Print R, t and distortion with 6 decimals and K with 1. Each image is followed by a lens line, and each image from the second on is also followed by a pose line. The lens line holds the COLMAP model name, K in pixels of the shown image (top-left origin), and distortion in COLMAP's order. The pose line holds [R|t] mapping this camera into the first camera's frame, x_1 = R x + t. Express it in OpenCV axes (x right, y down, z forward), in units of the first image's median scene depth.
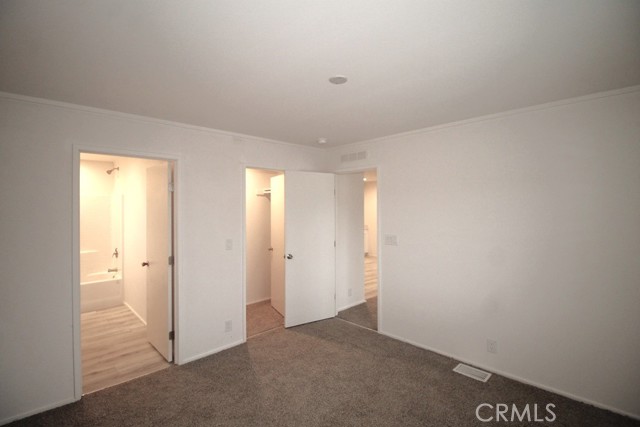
lens RADIAL K [[300.5, 0, 317.3], [0, 300.5, 210.3], [0, 0, 1]] dist [0.000505, -0.011376]
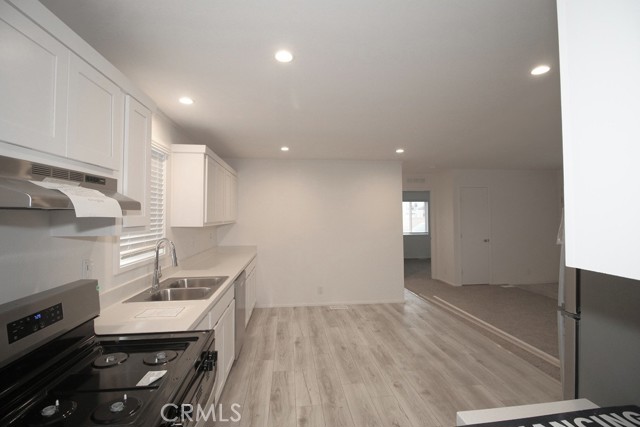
lens RADIAL K [[300.5, 0, 321.2], [0, 300.5, 207.7], [0, 0, 1]] dist [0.000505, -0.011376]
pose [[0.620497, 0.016038, 0.784045, -1.716154], [0.009834, 0.999553, -0.028229, 0.027560], [-0.784147, 0.025226, 0.620062, 0.687276]]
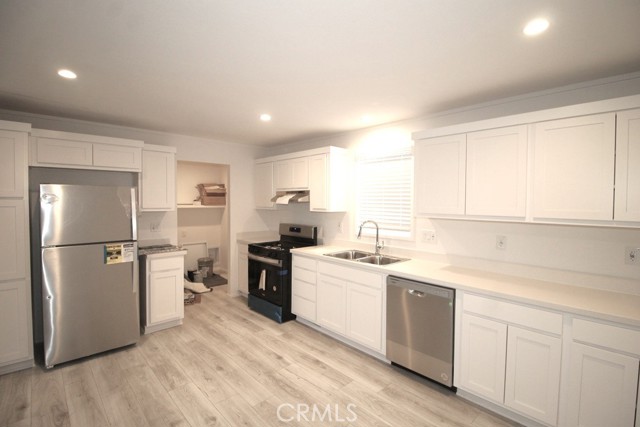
lens RADIAL K [[300.5, 0, 322.2], [0, 300.5, 209.0], [0, 0, 1]] dist [0.000505, -0.011376]
pose [[-0.011105, 0.030219, -0.999482, -0.321908], [-0.010293, 0.999487, 0.030334, 0.008302], [0.999885, 0.010624, -0.010788, 1.278925]]
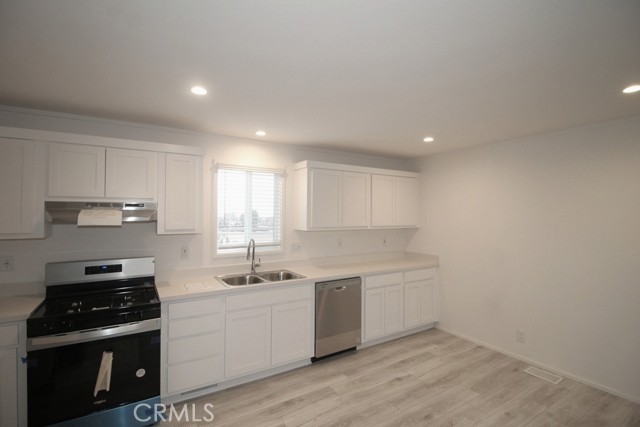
lens RADIAL K [[300.5, 0, 320.8], [0, 300.5, 206.5], [0, 0, 1]] dist [0.000505, -0.011376]
pose [[0.975964, -0.001507, -0.217929, -0.939011], [-0.004867, 0.999576, -0.028706, -0.000083], [0.217880, 0.029077, 0.975542, 0.510146]]
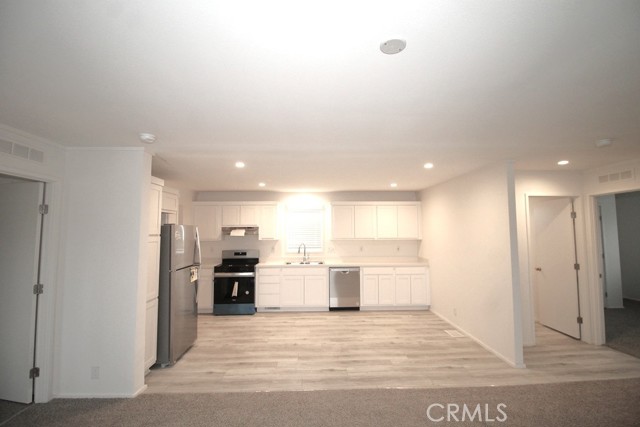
lens RADIAL K [[300.5, 0, 322.6], [0, 300.5, 205.8], [0, 0, 1]] dist [0.000505, -0.011376]
pose [[0.740746, -0.060049, -0.669096, 0.052042], [0.003228, 0.996304, -0.085842, 0.001297], [0.671778, 0.061428, 0.738201, 0.055339]]
